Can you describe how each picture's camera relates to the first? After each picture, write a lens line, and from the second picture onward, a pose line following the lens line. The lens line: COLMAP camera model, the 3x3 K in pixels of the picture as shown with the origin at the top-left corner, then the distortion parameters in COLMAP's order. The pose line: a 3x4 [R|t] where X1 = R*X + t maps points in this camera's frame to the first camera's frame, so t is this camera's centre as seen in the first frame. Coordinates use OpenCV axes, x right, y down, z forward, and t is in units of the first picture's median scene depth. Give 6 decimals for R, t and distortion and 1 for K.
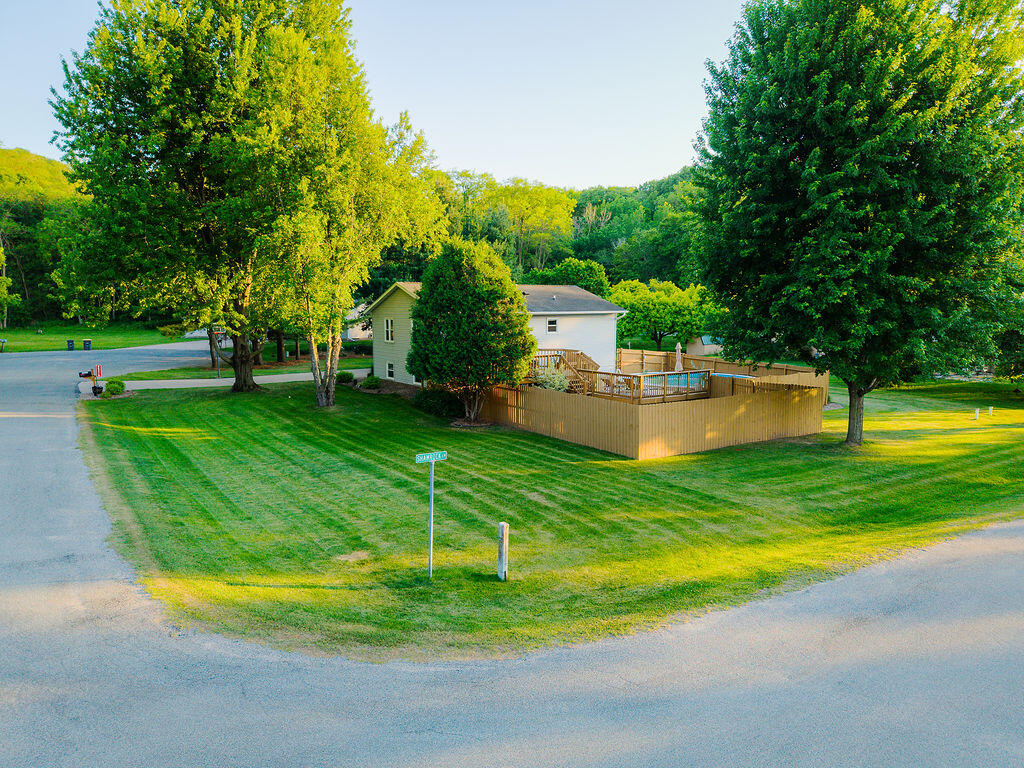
lens RADIAL K [[692.1, 0, 512.0], [0, 692.1, 384.0], [0, 0, 1]] dist [0.036459, -0.000862]
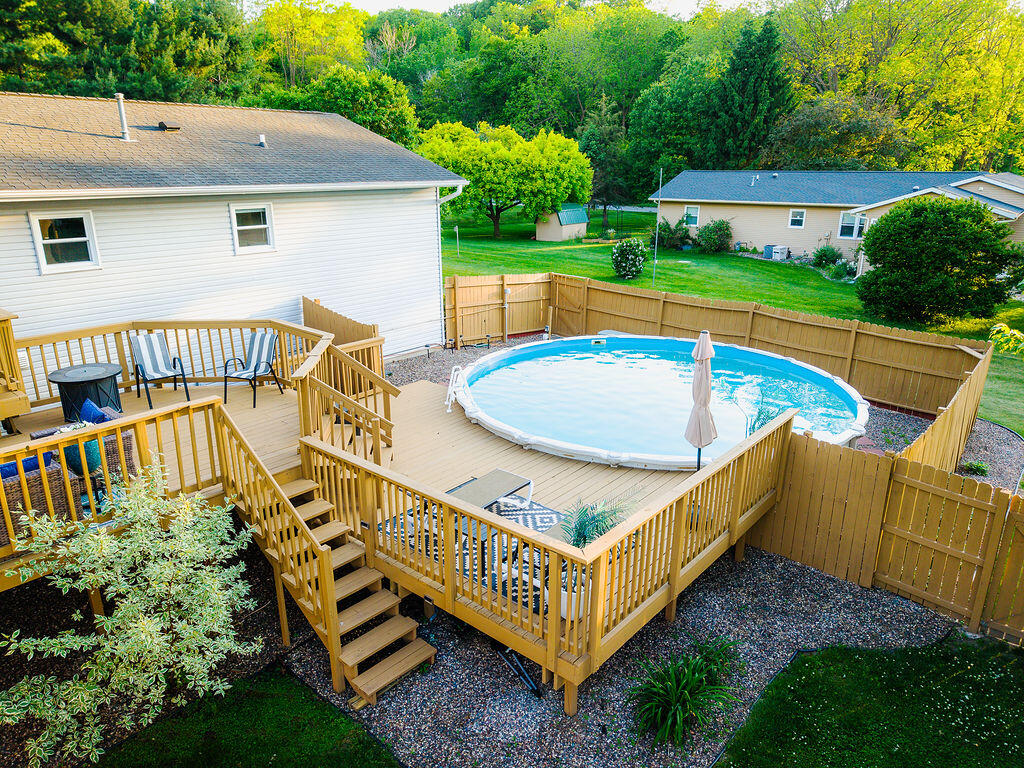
lens RADIAL K [[692.1, 0, 512.0], [0, 692.1, 384.0], [0, 0, 1]] dist [0.036459, -0.000862]
pose [[0.965439, -0.073214, 0.250136, 0.048060], [0.022798, 0.979778, 0.198785, -0.039777], [-0.259631, -0.186212, 0.947585, 0.340063]]
